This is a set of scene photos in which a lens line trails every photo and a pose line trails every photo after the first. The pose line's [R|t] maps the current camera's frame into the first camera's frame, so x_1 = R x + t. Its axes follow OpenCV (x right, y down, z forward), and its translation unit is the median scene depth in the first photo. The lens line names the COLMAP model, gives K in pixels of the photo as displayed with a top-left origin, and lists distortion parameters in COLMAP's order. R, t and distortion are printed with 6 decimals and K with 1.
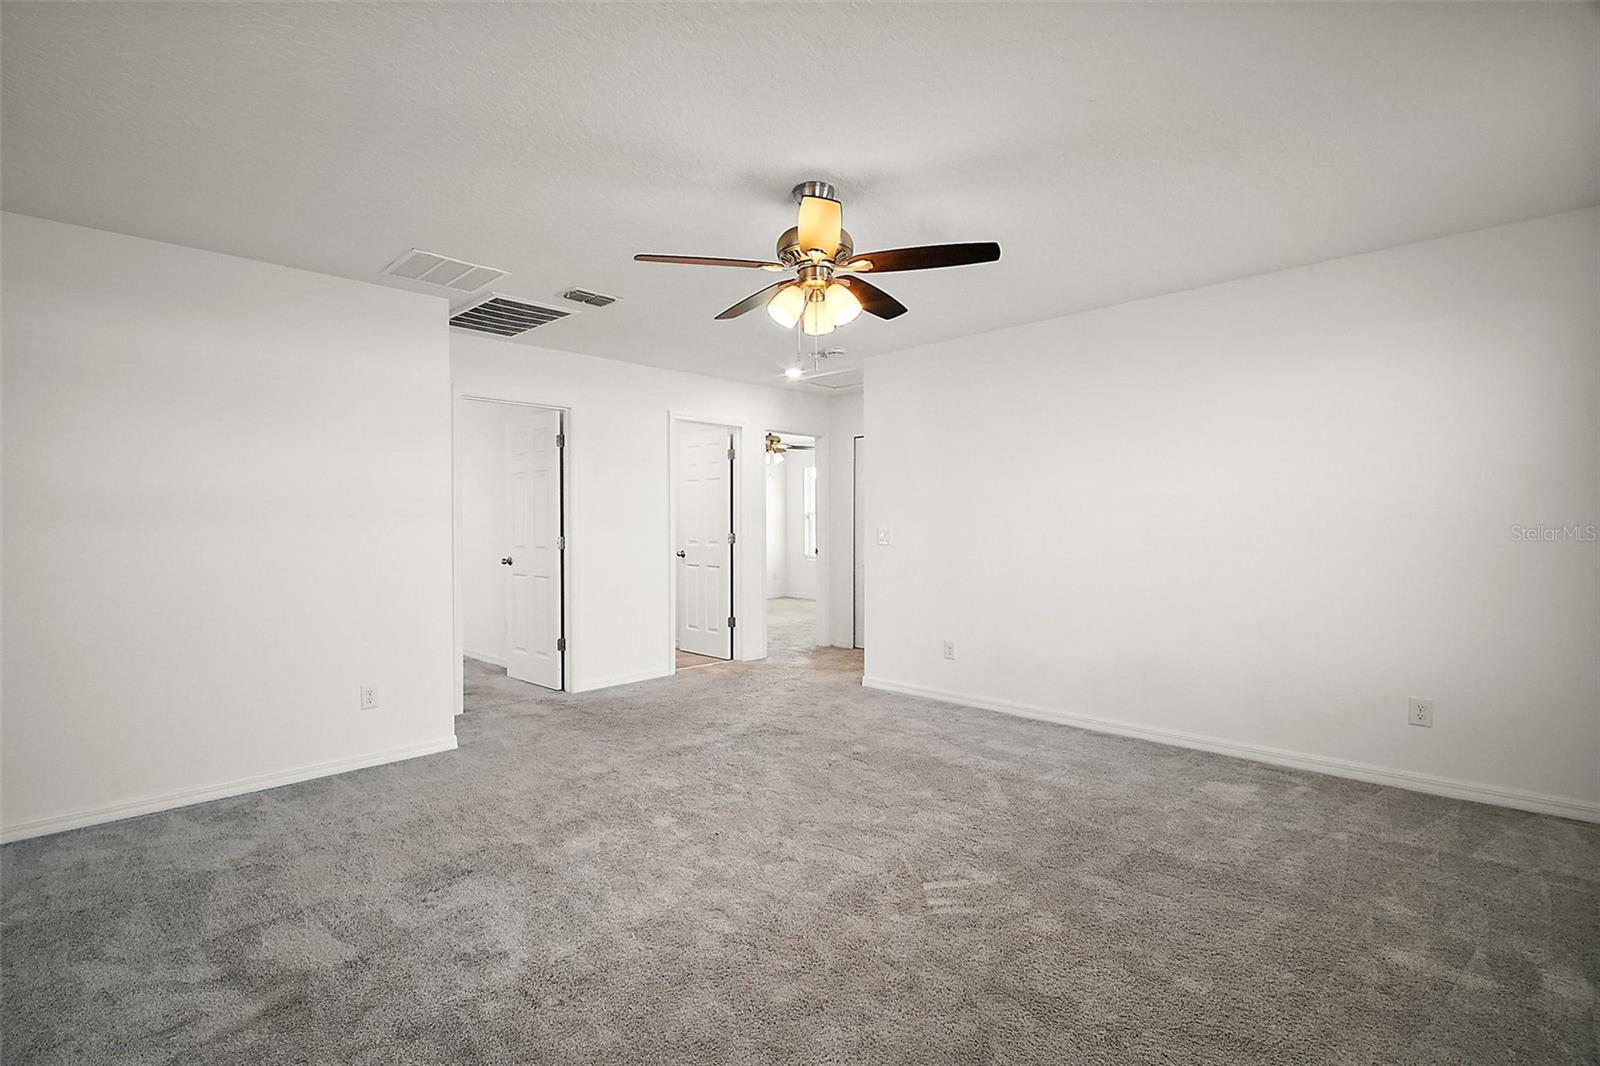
lens RADIAL K [[742.1, 0, 800.0], [0, 742.1, 533.0], [0, 0, 1]] dist [0.000236, 0.000032]
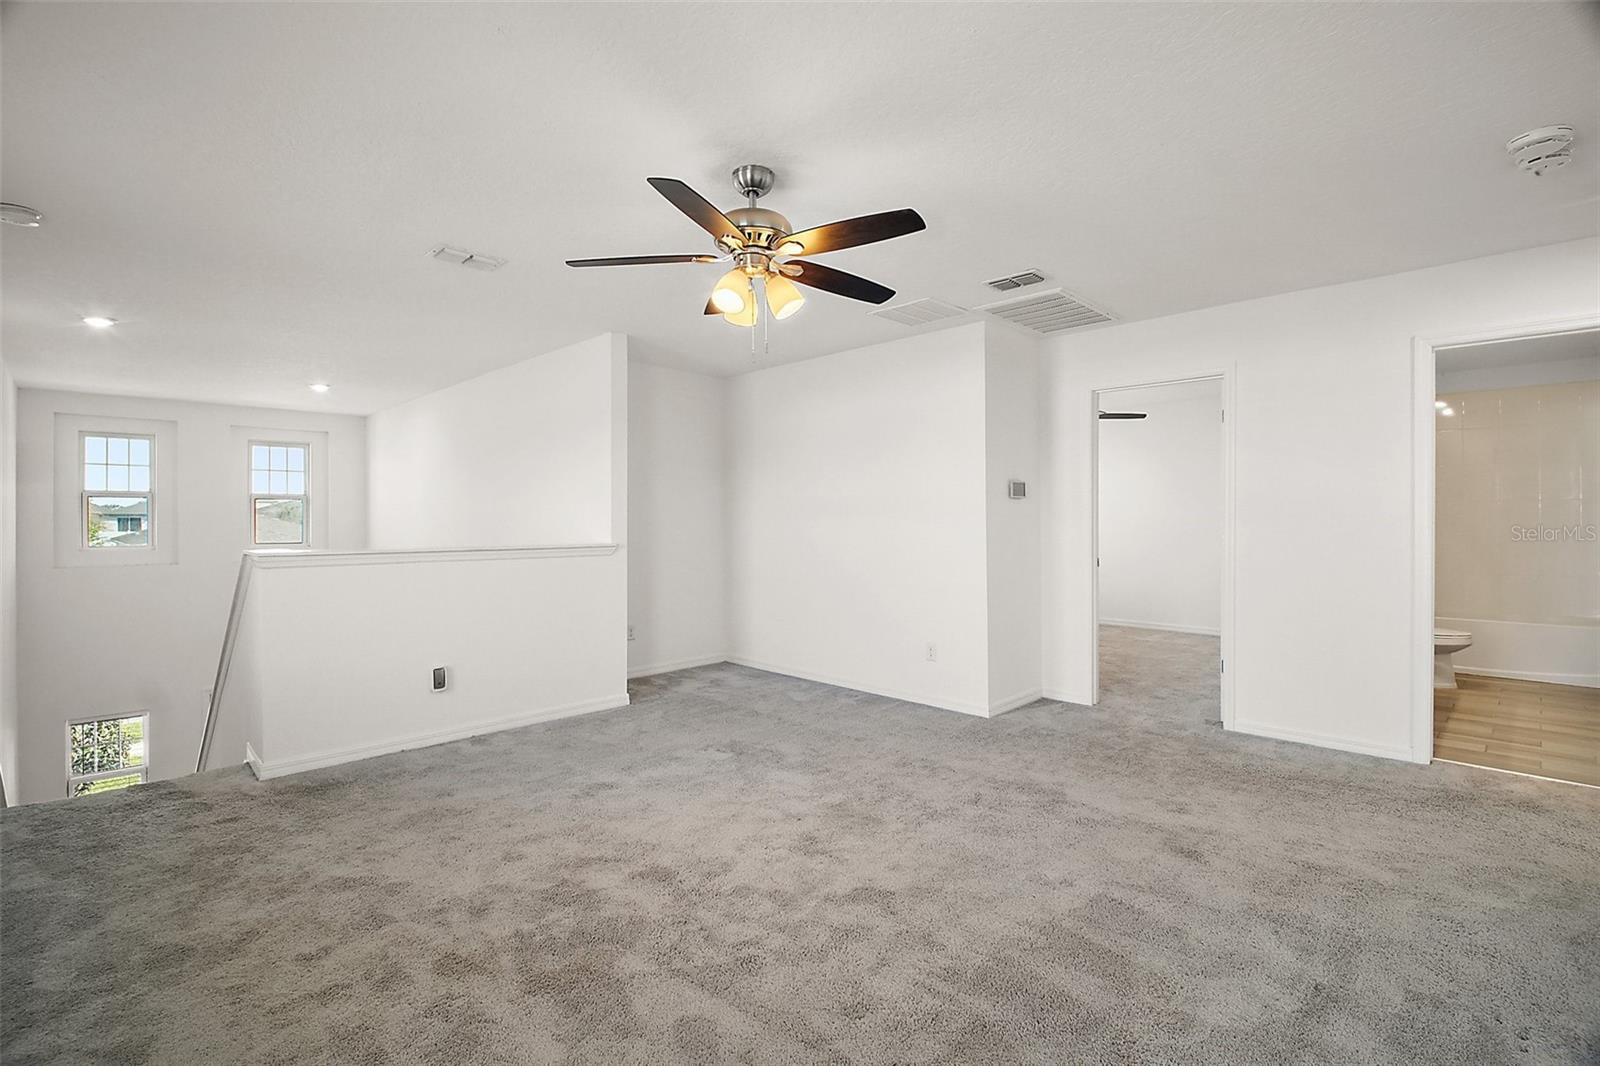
lens RADIAL K [[742.1, 0, 800.0], [0, 742.1, 533.0], [0, 0, 1]] dist [0.000236, 0.000032]
pose [[-0.024961, 0.021396, -0.999459, 0.658562], [-0.005980, 0.999750, 0.021551, -0.014247], [0.999671, 0.006515, -0.024827, 0.729525]]
